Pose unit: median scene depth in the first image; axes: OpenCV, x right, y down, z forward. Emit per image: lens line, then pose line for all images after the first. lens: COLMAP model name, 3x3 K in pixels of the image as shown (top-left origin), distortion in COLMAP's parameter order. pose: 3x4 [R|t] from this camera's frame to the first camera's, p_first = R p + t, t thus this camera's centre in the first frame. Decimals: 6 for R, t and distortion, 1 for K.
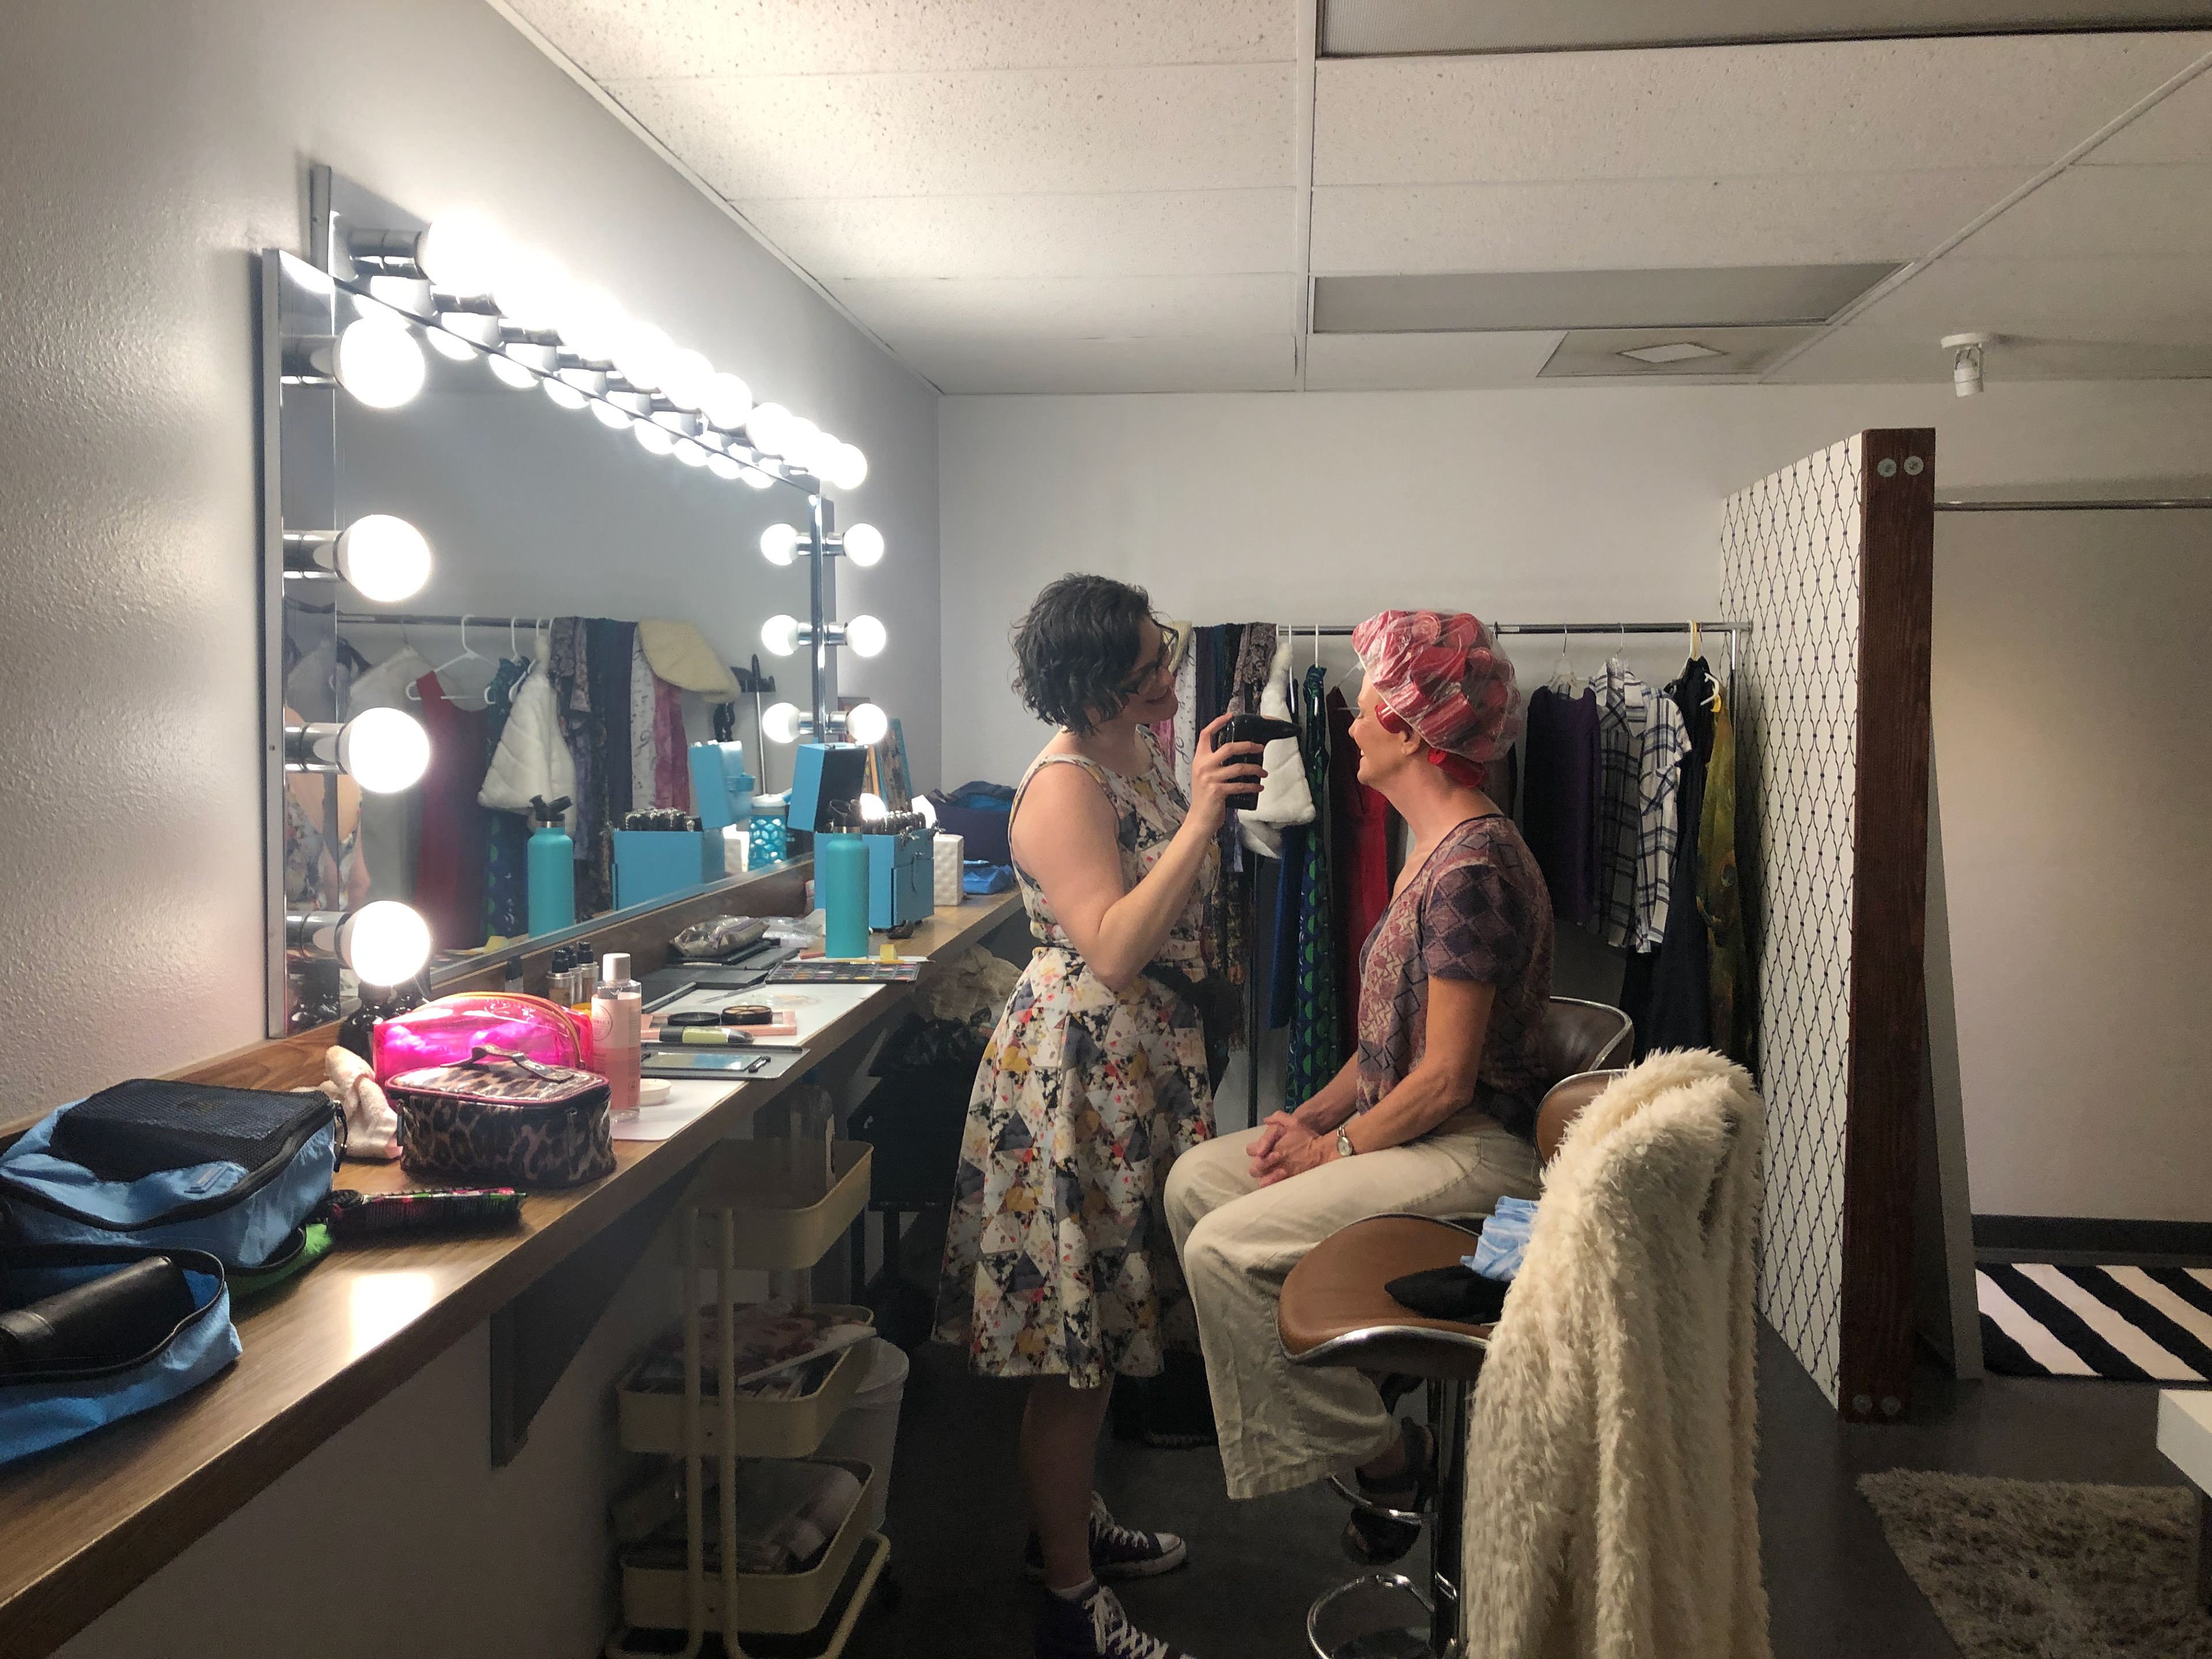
lens RADIAL K [[2019.3, 0, 1106.0], [0, 2019.3, 829.5], [0, 0, 1]] dist [0.067763, -0.015969]
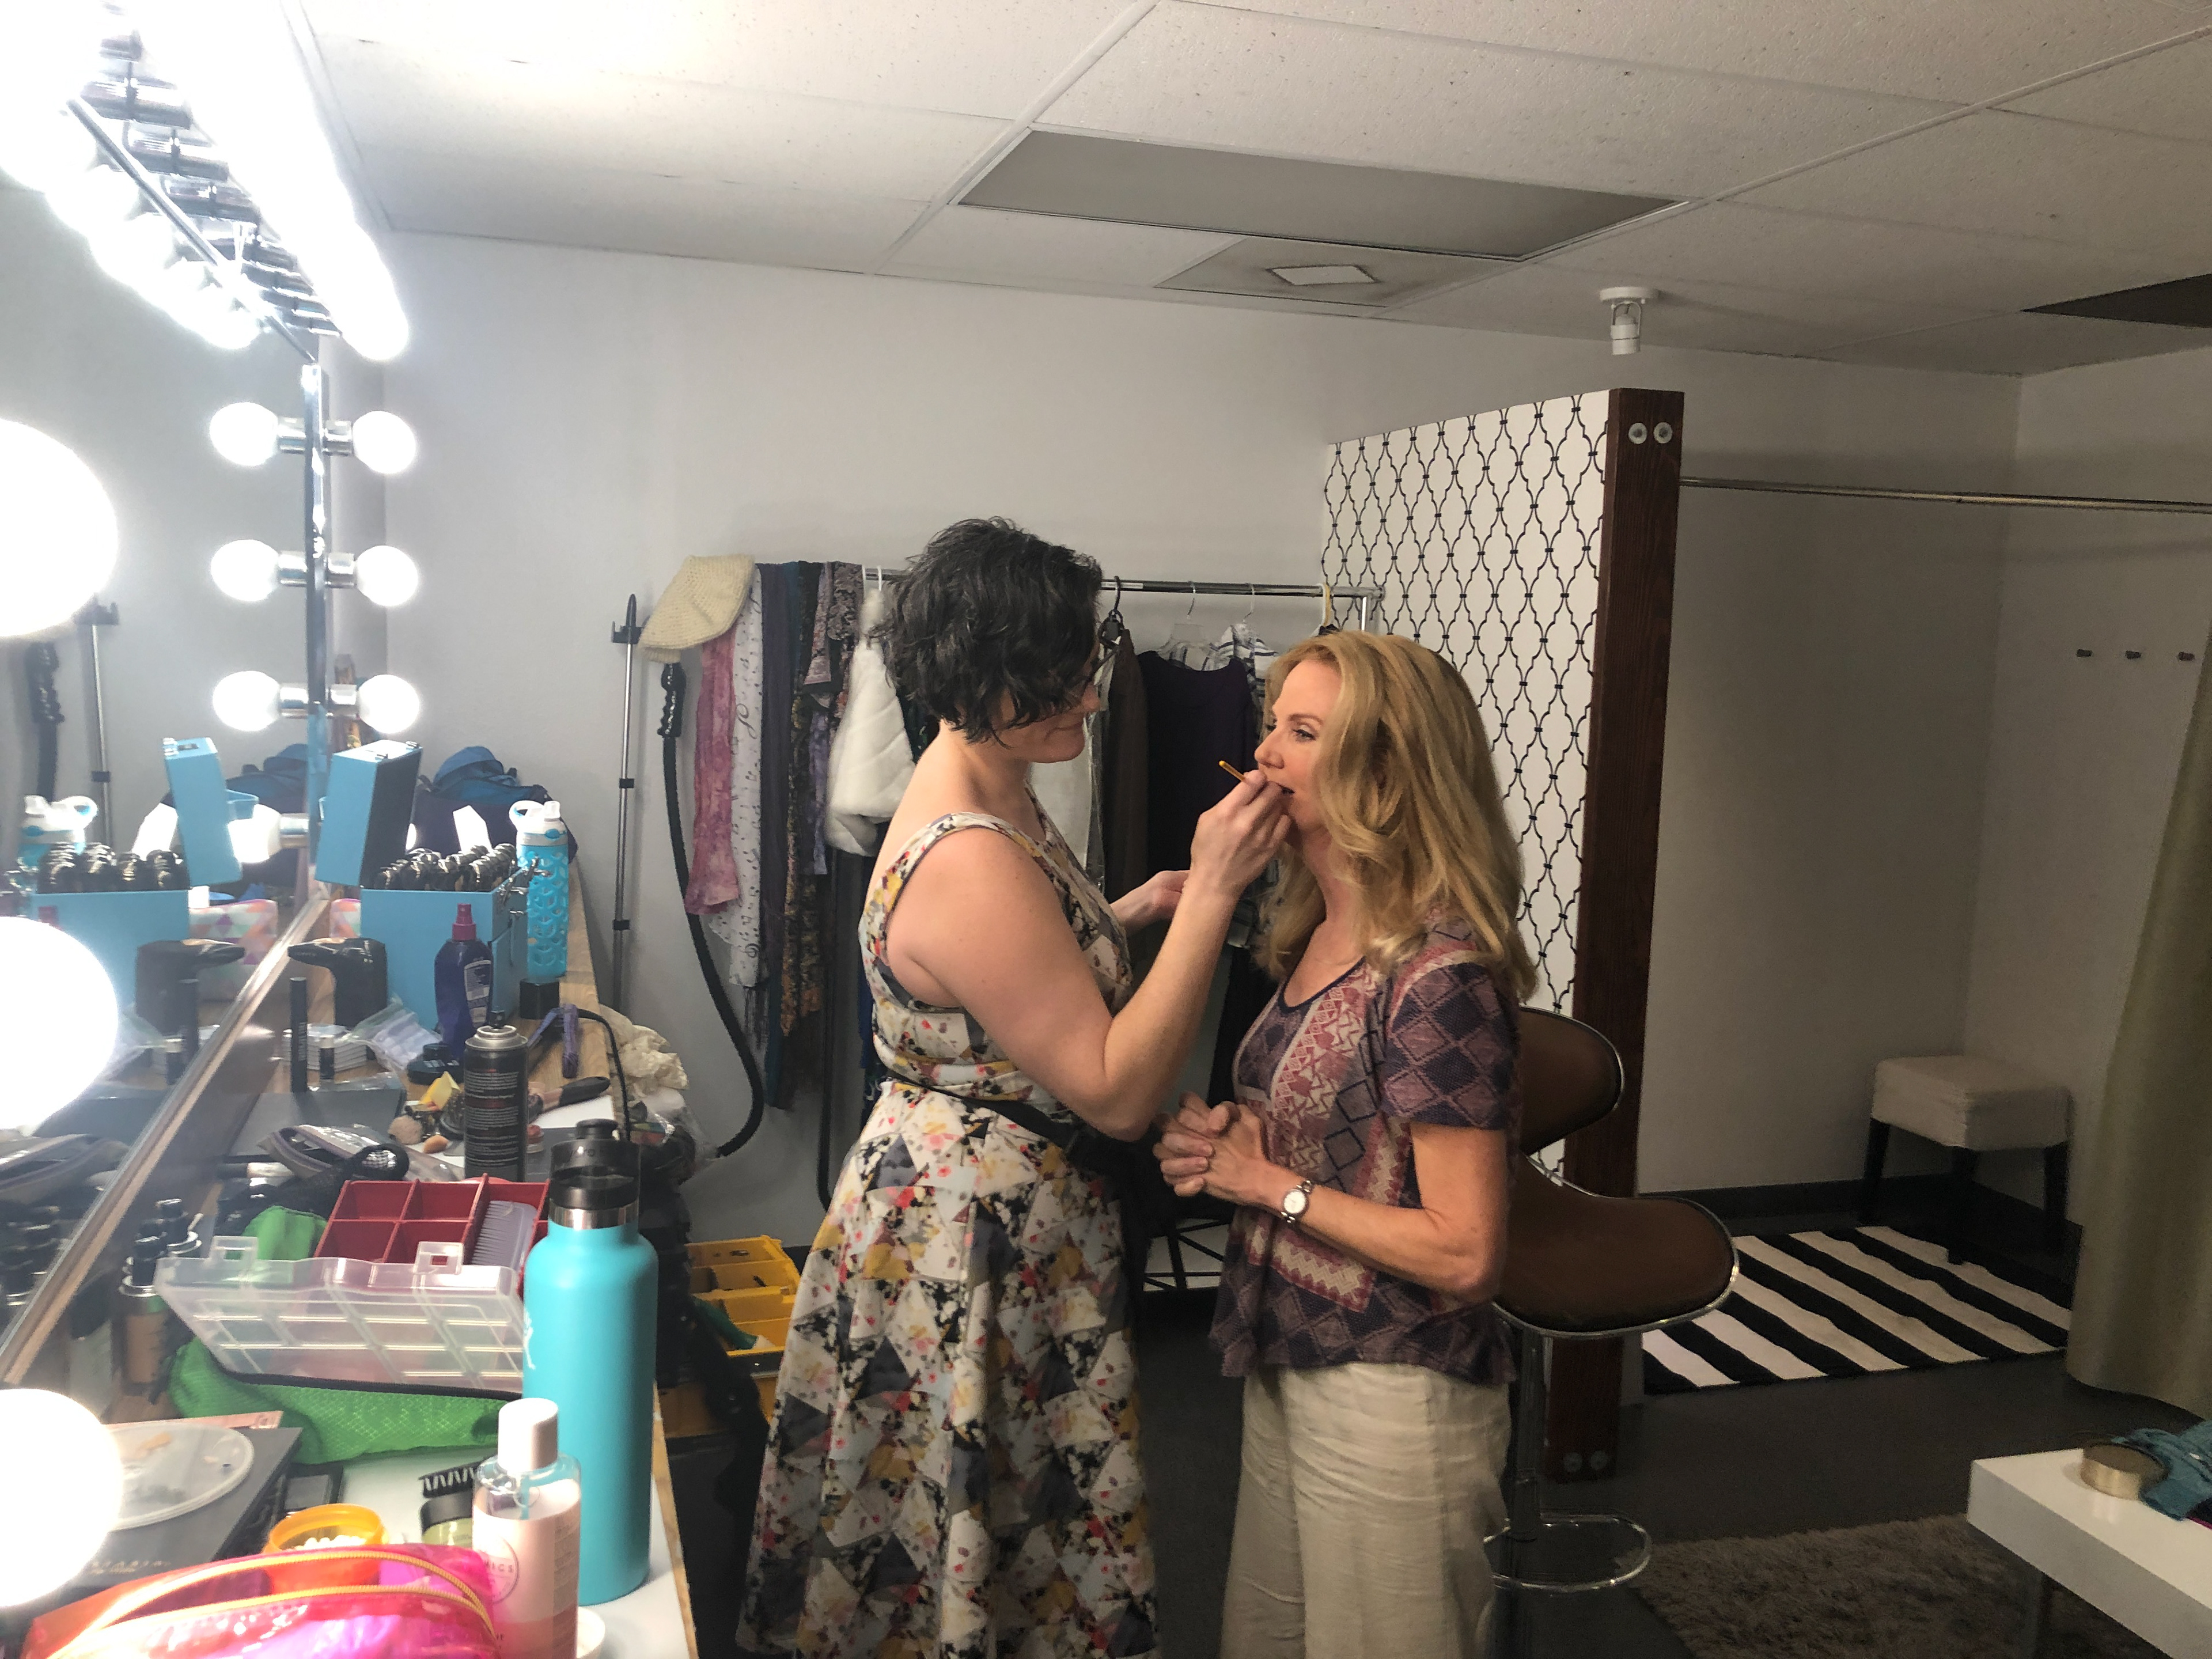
lens RADIAL K [[2034.8, 0, 1106.9], [0, 2034.8, 912.2], [0, 0, 1]] dist [-0.001177, -0.063192]
pose [[0.931069, -0.018666, 0.364365, -0.154717], [-0.012742, 0.996418, 0.083605, -0.041529], [-0.364620, -0.082484, 0.927496, 0.252556]]
